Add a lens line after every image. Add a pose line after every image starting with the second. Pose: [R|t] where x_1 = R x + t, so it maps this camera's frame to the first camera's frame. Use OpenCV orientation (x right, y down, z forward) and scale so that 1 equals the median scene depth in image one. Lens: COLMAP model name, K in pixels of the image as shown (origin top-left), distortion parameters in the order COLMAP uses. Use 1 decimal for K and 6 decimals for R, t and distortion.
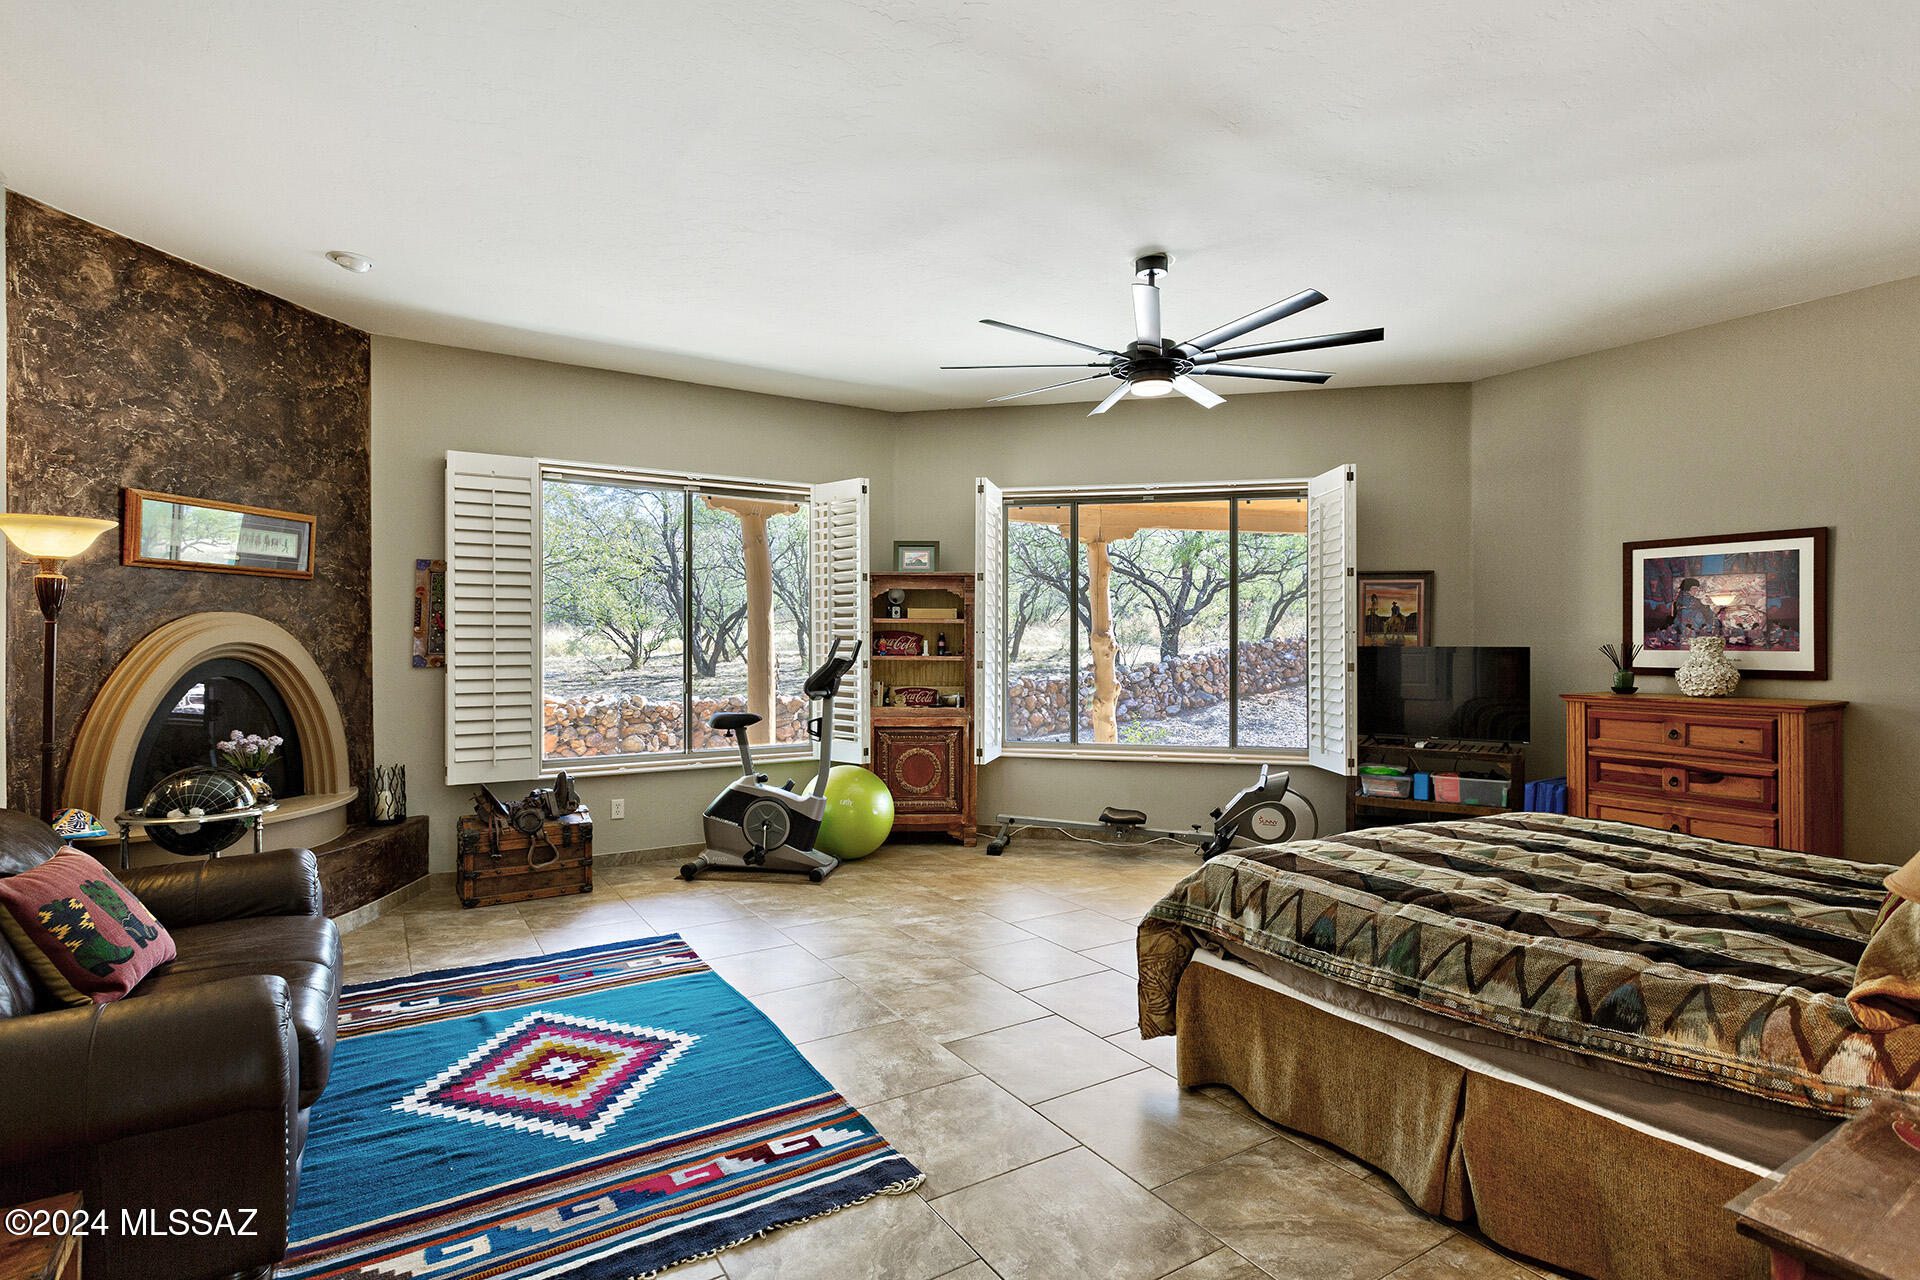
lens RADIAL K [[919.5, 0, 956.7], [0, 919.5, 674.1], [0, 0, 1]] dist [0.000670, 0.000126]
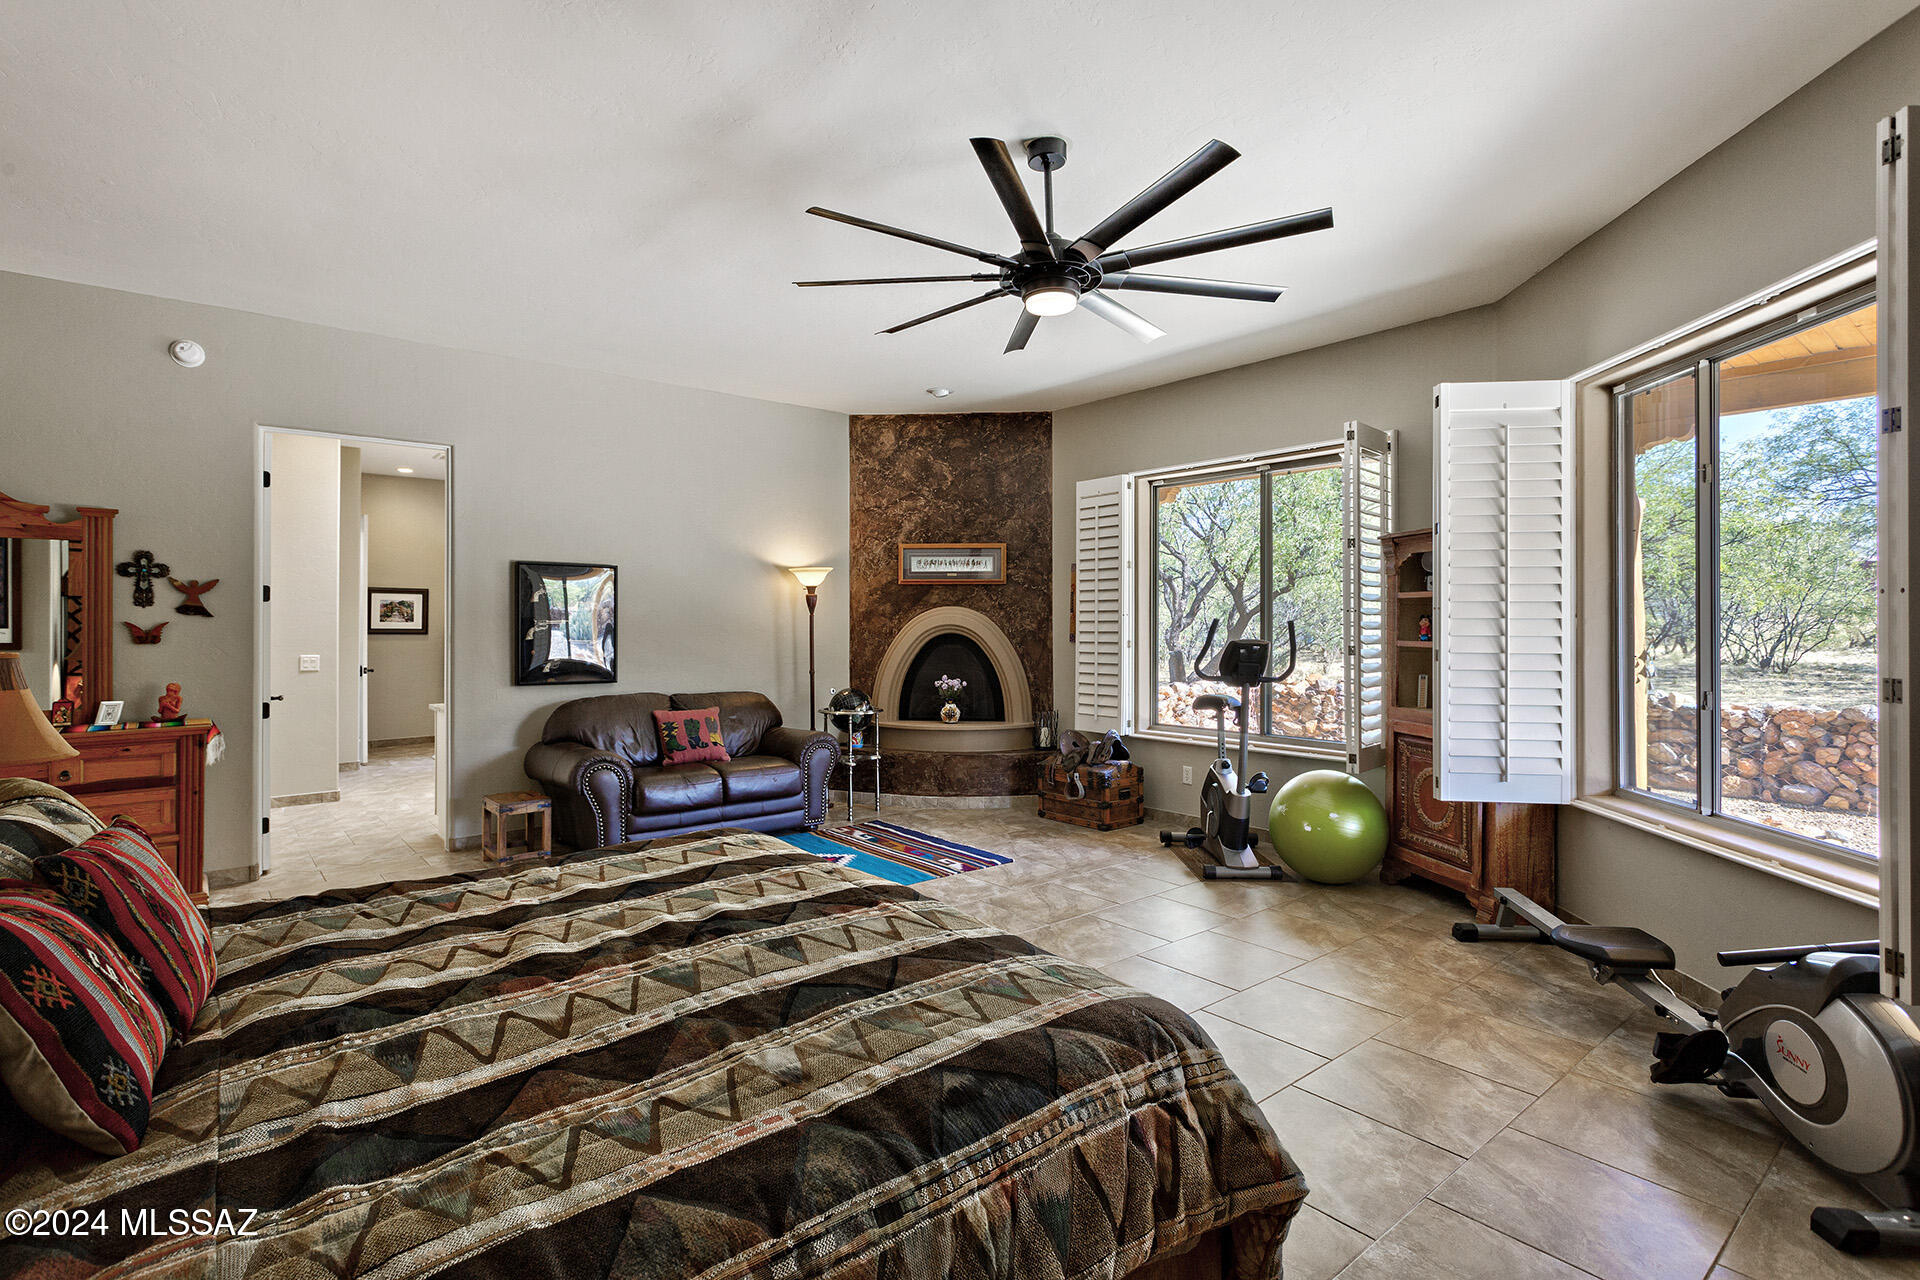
lens RADIAL K [[933.8, 0, 941.2], [0, 933.8, 633.4], [0, 0, 1]] dist [0.001860, 0.000038]
pose [[0.121400, 0.010453, -0.992549, 0.901005], [-0.033559, 0.999416, 0.006421, -0.027380], [0.992036, 0.032529, 0.121680, 0.738830]]
